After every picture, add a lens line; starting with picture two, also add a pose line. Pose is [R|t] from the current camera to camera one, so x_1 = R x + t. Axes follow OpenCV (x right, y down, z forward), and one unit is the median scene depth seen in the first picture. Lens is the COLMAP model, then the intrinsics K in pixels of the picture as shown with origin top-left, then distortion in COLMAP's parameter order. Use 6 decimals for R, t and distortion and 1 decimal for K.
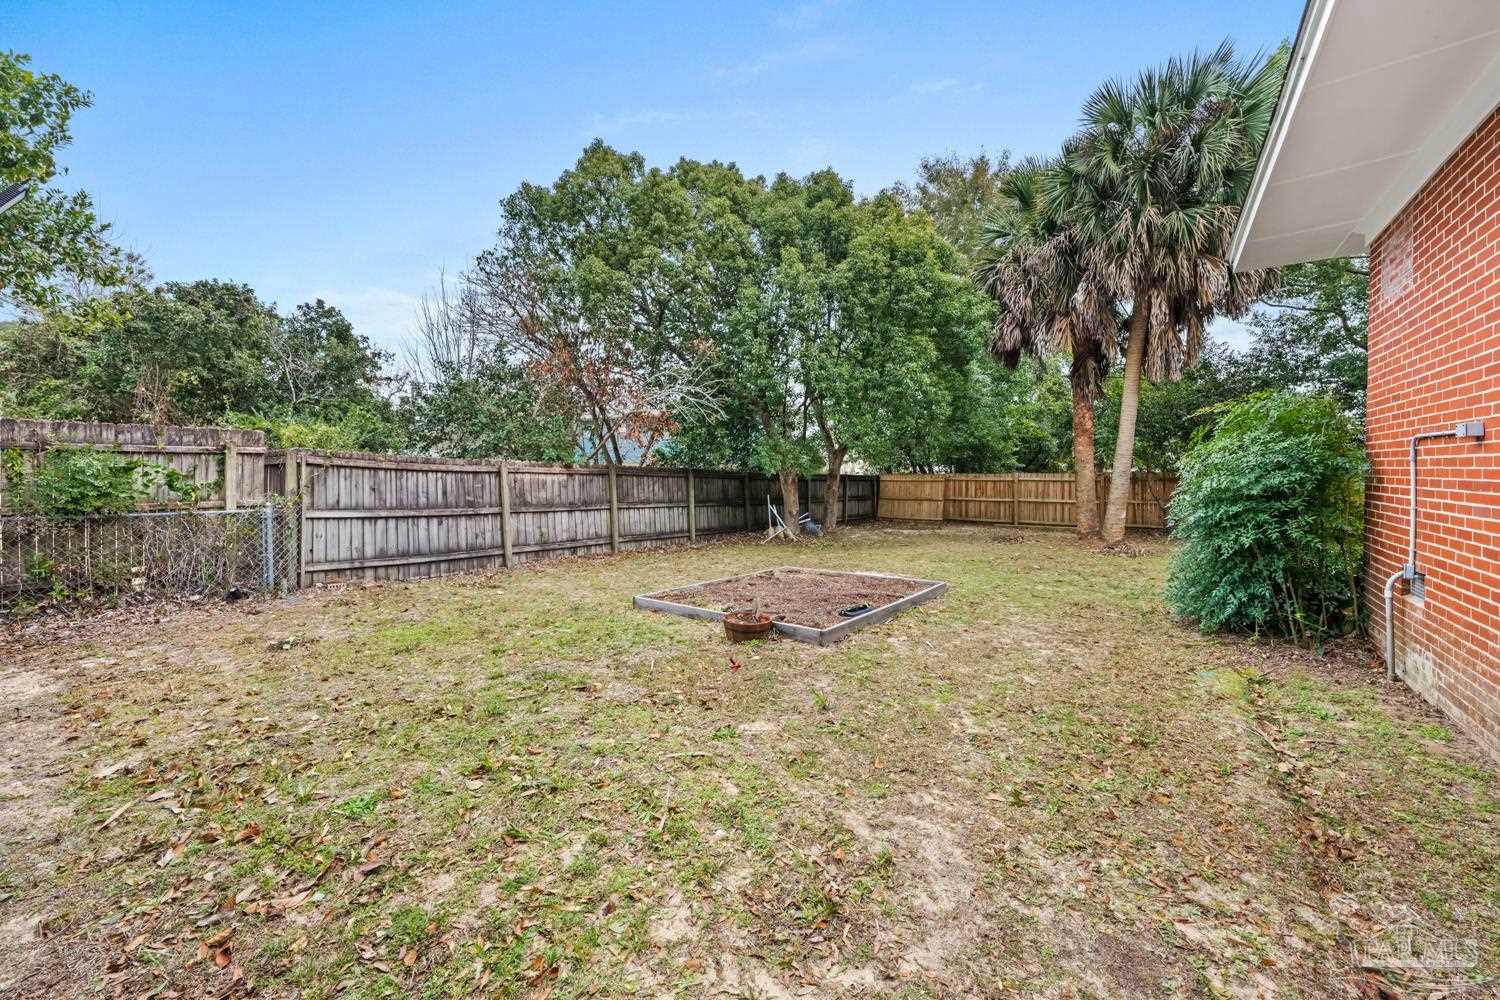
lens RADIAL K [[569.5, 0, 752.6], [0, 569.5, 461.5], [0, 0, 1]] dist [0.000269, 0.000019]
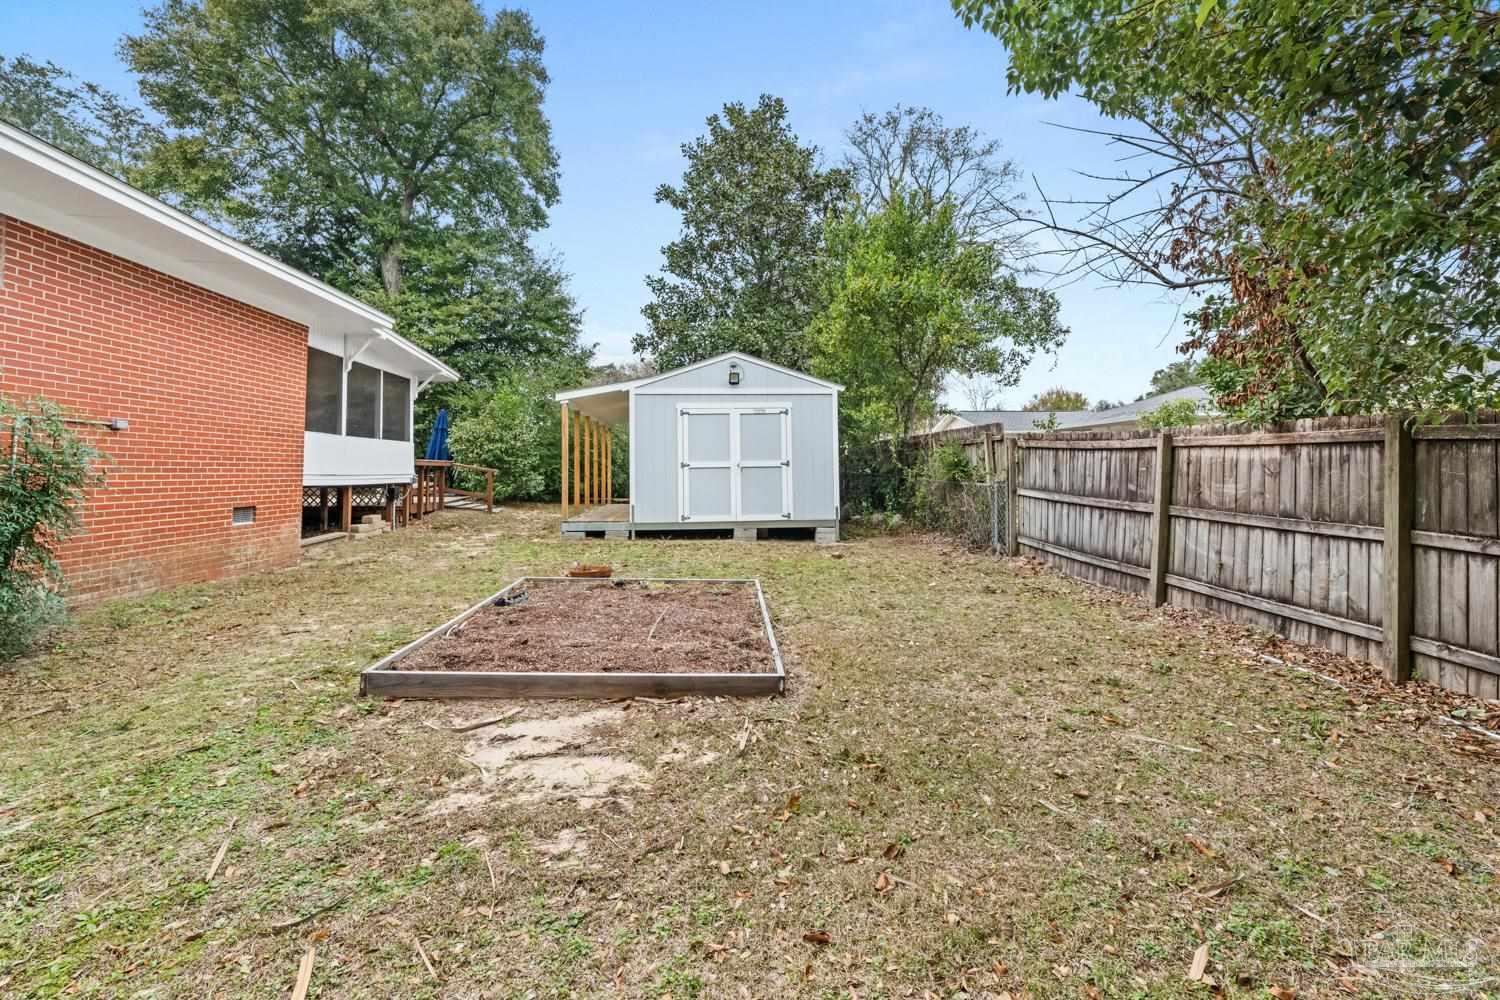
lens RADIAL K [[634.8, 0, 750.0], [0, 634.8, 458.2], [0, 0, 1]] dist [-0.000337, -0.000109]
pose [[-0.757995, -0.014700, -0.652095, 0.321053], [0.010472, 0.999343, -0.034700, 0.047475], [0.652177, -0.033131, -0.757343, 1.175163]]
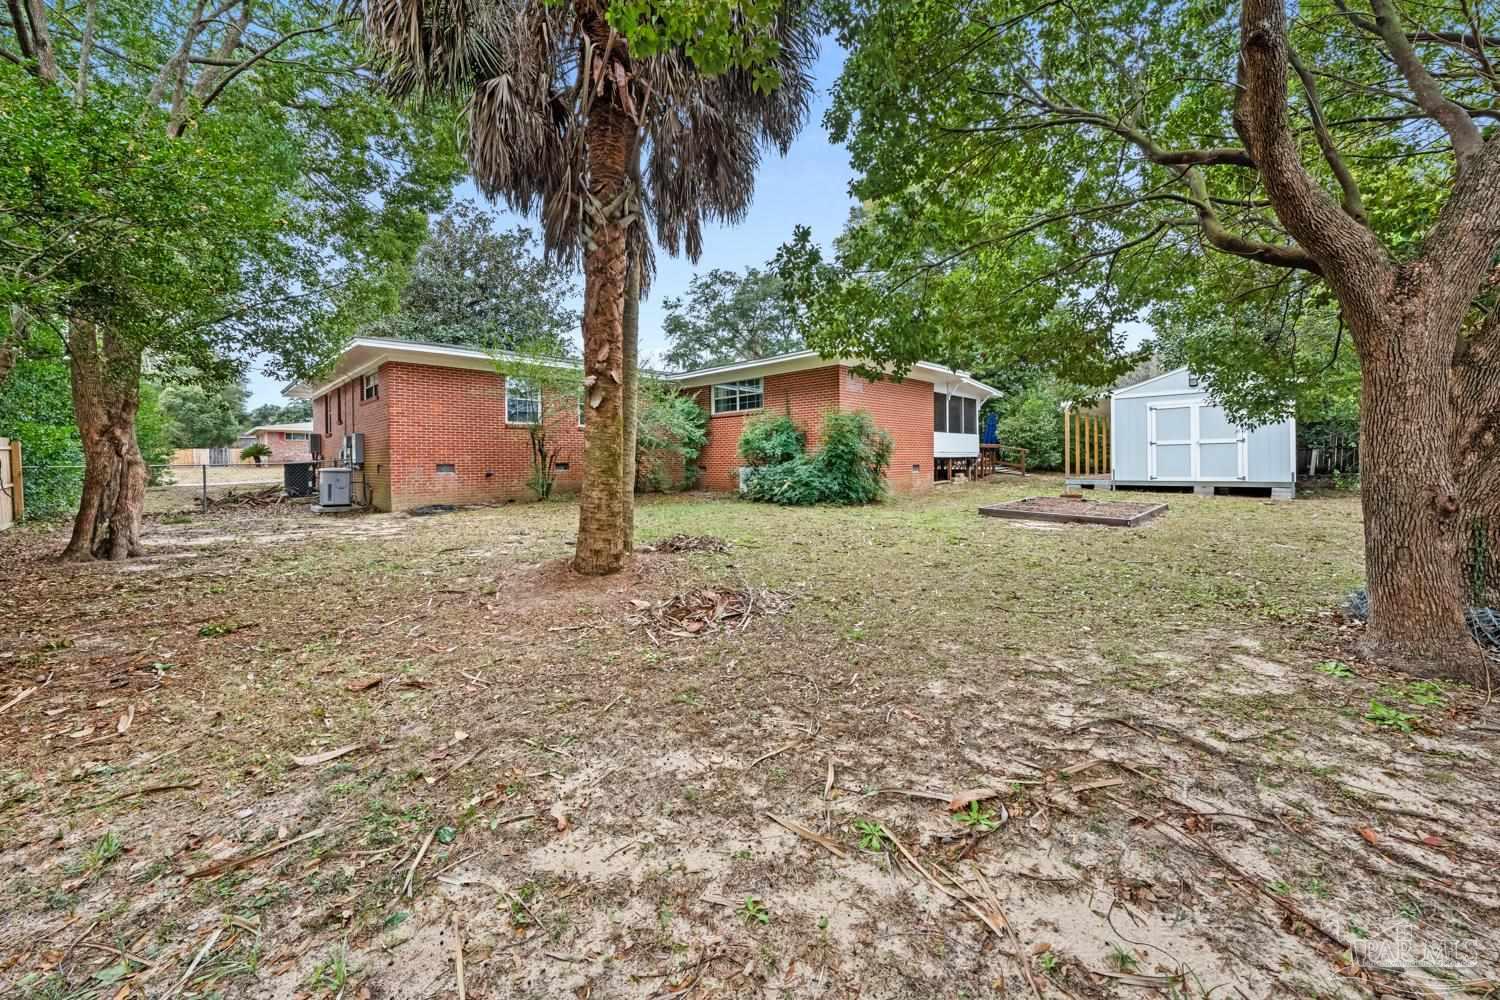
lens RADIAL K [[569.5, 0, 752.6], [0, 569.5, 461.5], [0, 0, 1]] dist [0.000269, 0.000019]
pose [[-0.991571, 0.007120, 0.129371, 0.543763], [0.005806, 0.999928, -0.010530, 0.078073], [-0.129437, -0.009691, -0.991540, 1.903601]]
